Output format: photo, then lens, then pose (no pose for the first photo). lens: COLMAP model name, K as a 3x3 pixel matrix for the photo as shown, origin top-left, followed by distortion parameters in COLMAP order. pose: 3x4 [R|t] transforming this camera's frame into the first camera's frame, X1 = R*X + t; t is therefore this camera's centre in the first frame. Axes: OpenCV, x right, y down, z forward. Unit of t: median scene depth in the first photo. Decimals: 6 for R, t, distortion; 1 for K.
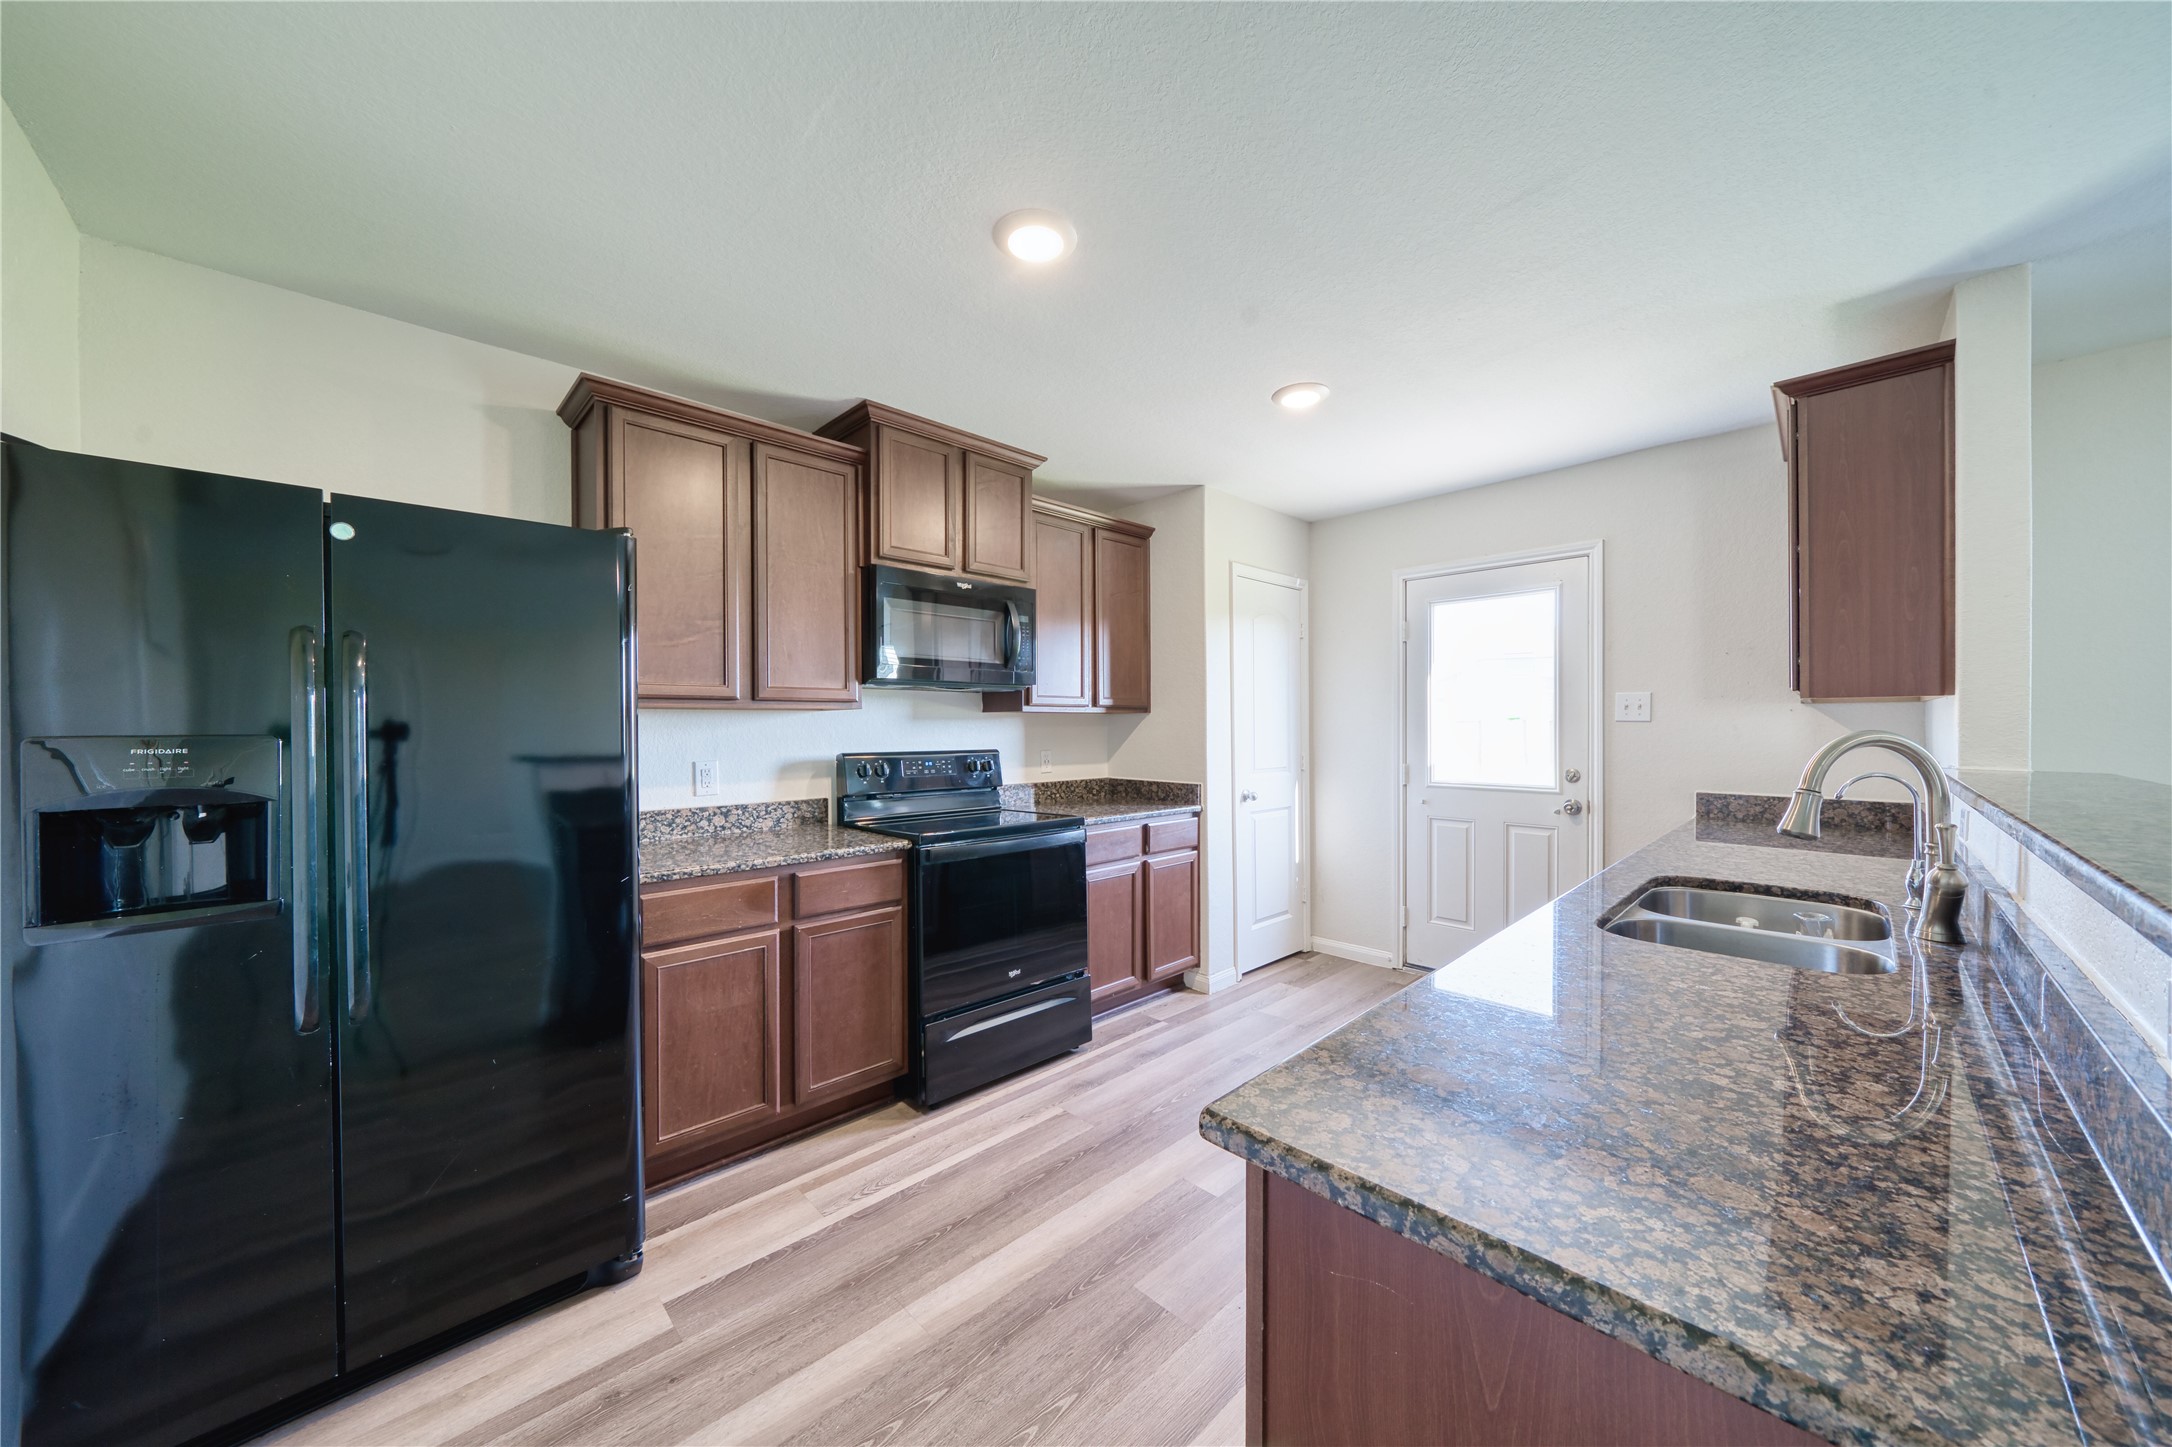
lens RADIAL K [[750.2, 0, 1086.0], [0, 750.2, 731.0], [0, 0, 1]] dist [-0.007518, 0.001422]
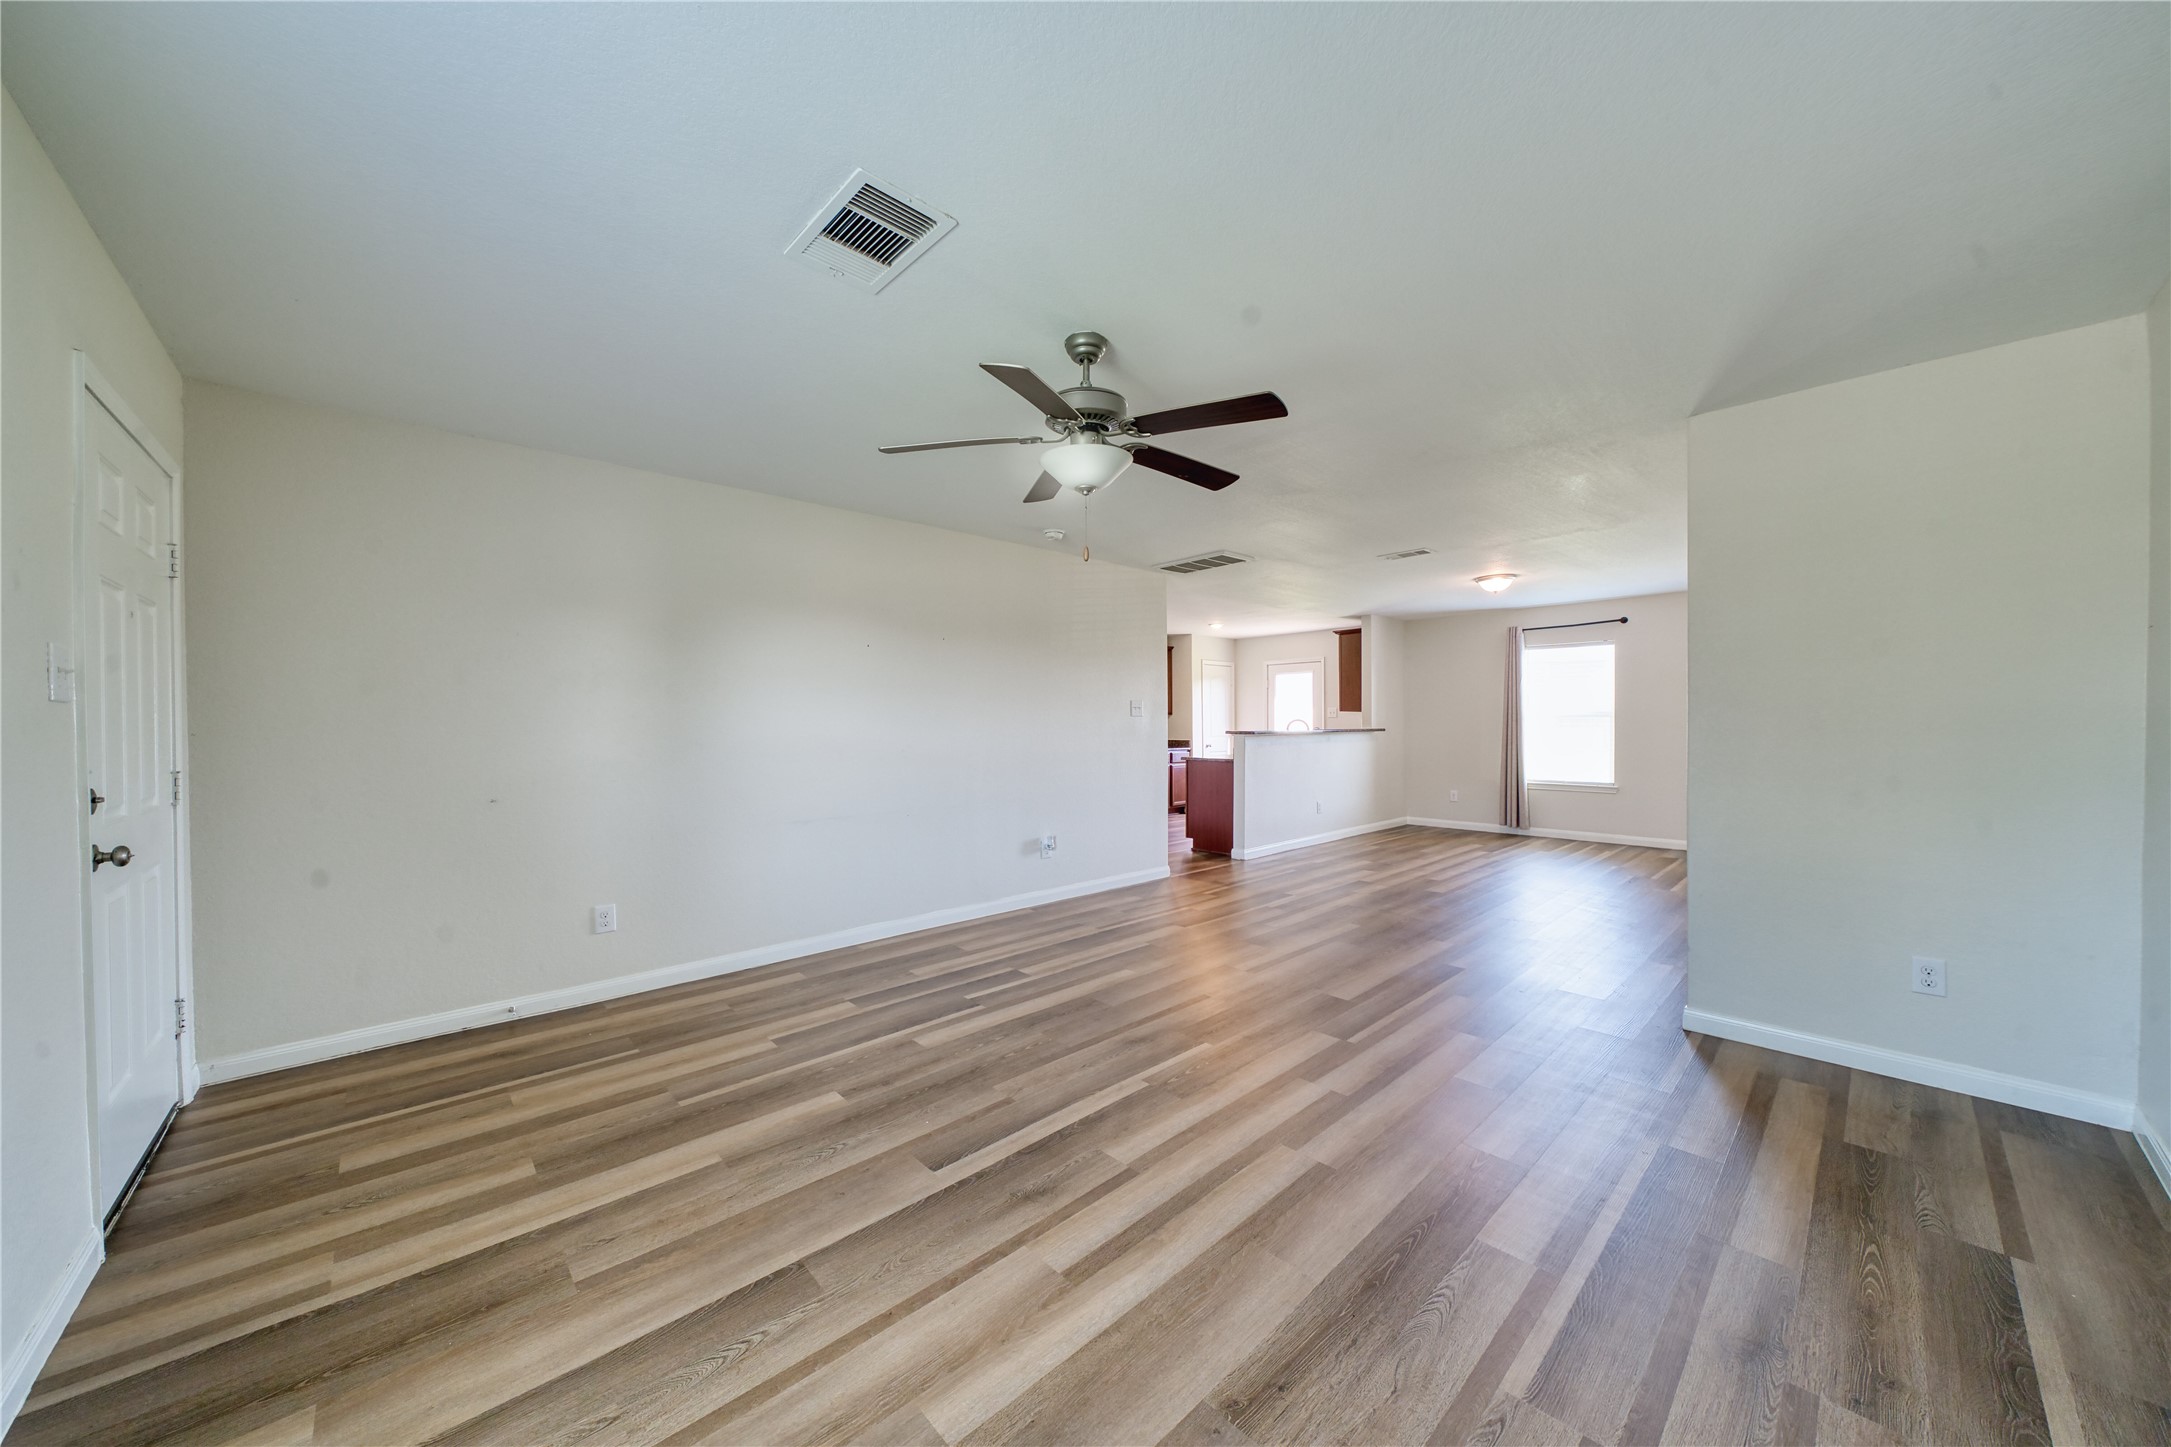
lens RADIAL K [[749.9, 0, 1080.0], [0, 749.9, 725.1], [0, 0, 1]] dist [-0.007518, 0.001422]
pose [[0.999689, -0.002834, -0.024766, -0.228281], [0.002654, 0.999970, -0.007302, 0.038295], [0.024786, 0.007234, 0.999667, -2.168007]]
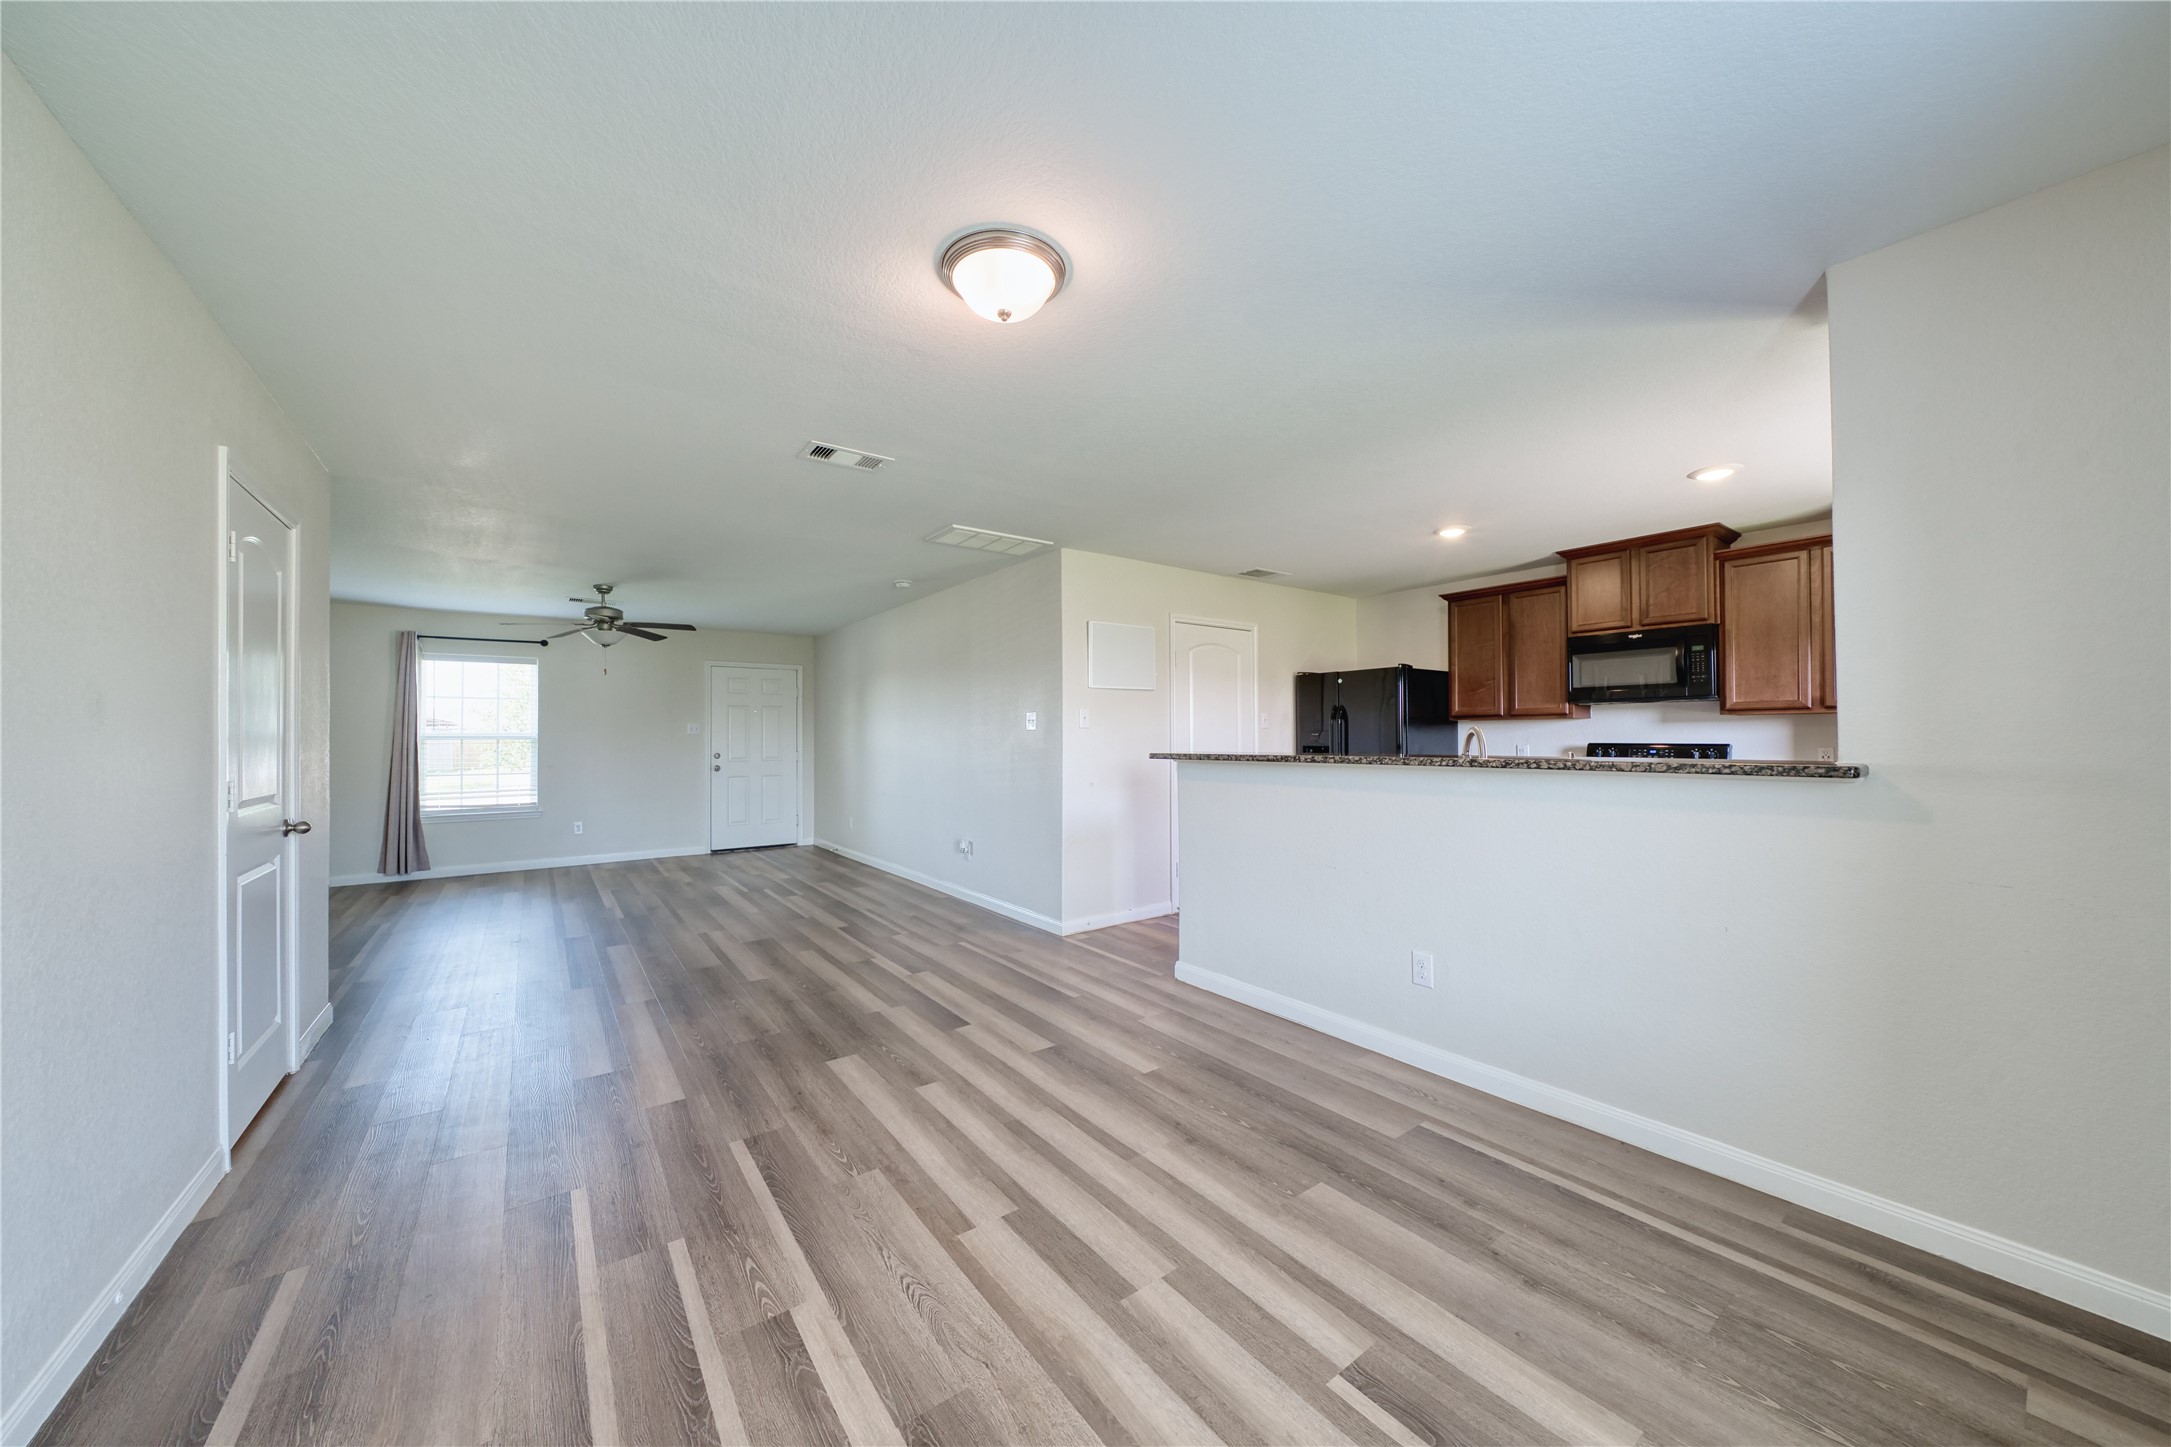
lens RADIAL K [[749.9, 0, 1083.5], [0, 749.9, 725.2], [0, 0, 1]] dist [-0.007518, 0.001422]
pose [[-0.132145, -0.011985, -0.991158, 1.479436], [-0.002376, 0.999928, -0.011775, 0.011491], [0.991228, 0.000799, -0.132164, 0.070403]]
